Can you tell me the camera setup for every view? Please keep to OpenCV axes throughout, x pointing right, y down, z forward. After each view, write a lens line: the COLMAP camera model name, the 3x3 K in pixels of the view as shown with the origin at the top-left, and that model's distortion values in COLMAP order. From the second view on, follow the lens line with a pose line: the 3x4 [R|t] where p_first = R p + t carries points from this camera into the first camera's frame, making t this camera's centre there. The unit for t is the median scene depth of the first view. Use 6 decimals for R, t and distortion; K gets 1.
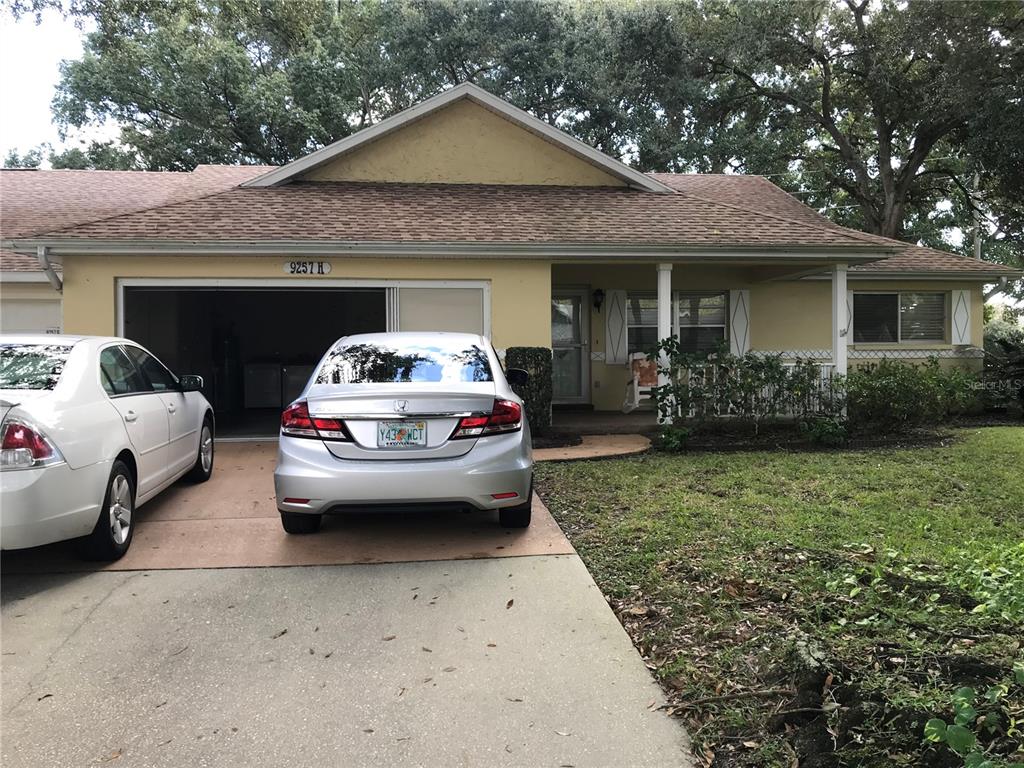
lens RADIAL K [[825.6, 0, 512.0], [0, 825.6, 384.0], [0, 0, 1]] dist [0.003536, -0.094926]
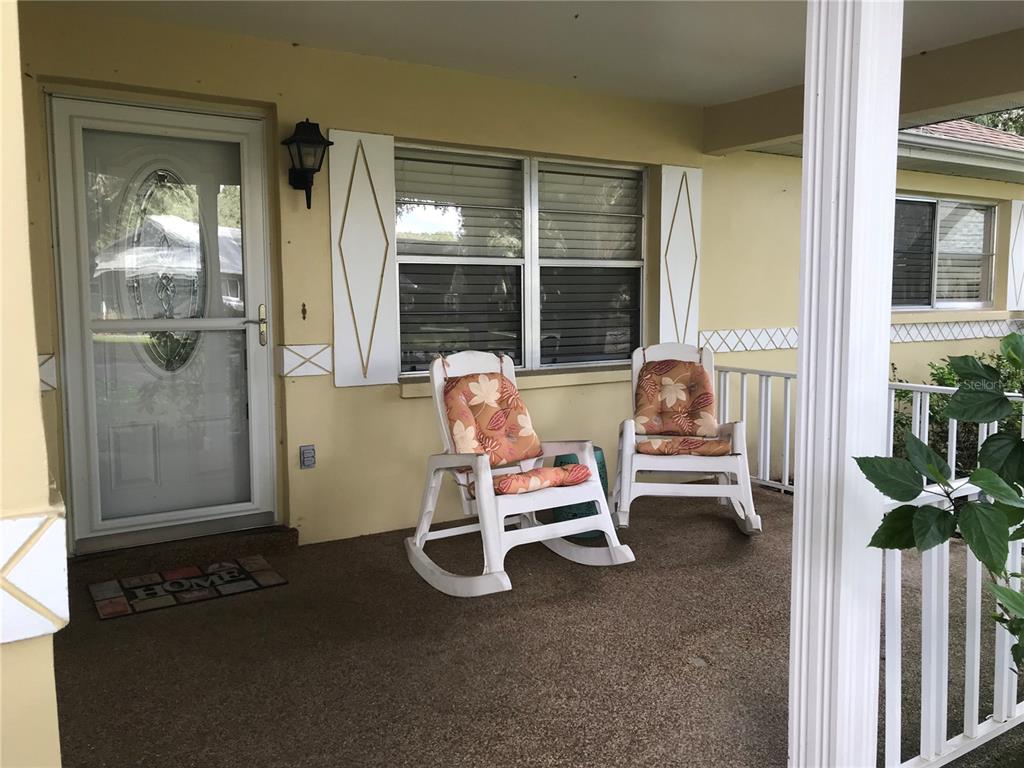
lens RADIAL K [[825.6, 0, 512.0], [0, 825.6, 384.0], [0, 0, 1]] dist [0.003536, -0.094926]
pose [[0.907115, -0.038967, 0.419076, 0.047630], [0.004355, 0.996521, 0.083232, -0.049119], [-0.420861, -0.073676, 0.904128, 0.707675]]
